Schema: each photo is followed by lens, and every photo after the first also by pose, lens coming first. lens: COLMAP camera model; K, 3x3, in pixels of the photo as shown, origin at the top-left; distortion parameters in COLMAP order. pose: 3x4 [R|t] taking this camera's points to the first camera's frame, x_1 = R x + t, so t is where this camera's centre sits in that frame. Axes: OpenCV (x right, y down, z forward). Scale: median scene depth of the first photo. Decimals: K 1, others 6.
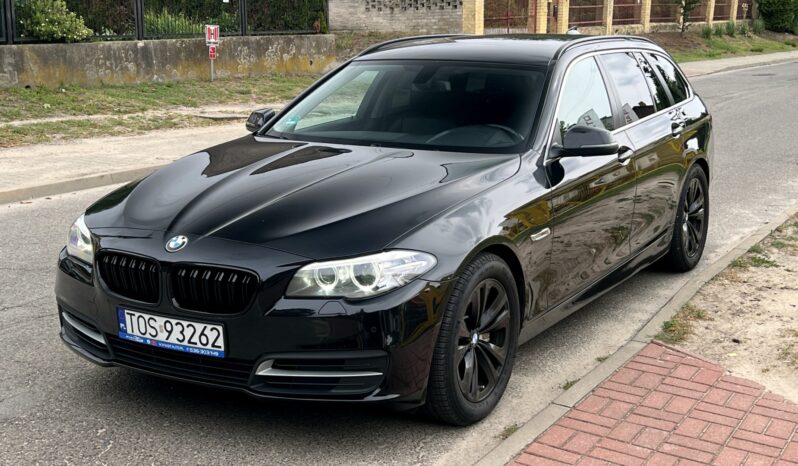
lens RADIAL K [[1065.7, 0, 395.9], [0, 1065.7, 231.5], [0, 0, 1]] dist [0.089612, 0.000000]
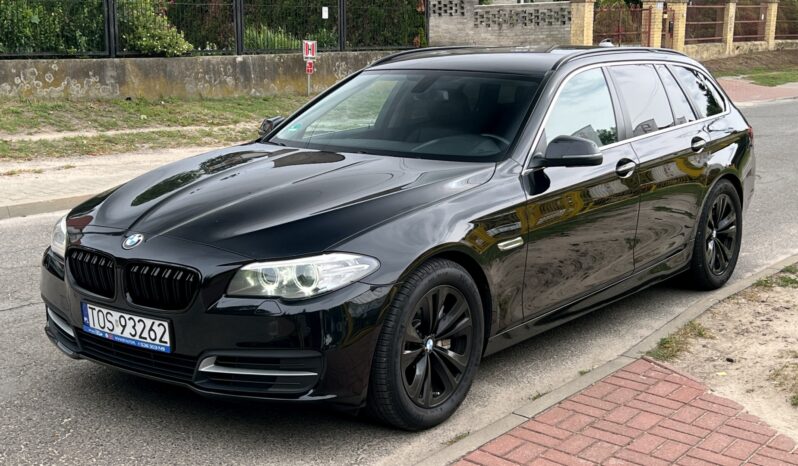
lens RADIAL K [[1065.7, 0, 397.1], [0, 1065.7, 235.1], [0, 0, 1]] dist [0.089612, 0.000000]
pose [[0.992793, 0.024574, -0.117299, 0.167272], [-0.026057, 0.999599, -0.011125, 0.009900], [0.116979, 0.014101, 0.993034, -0.000341]]
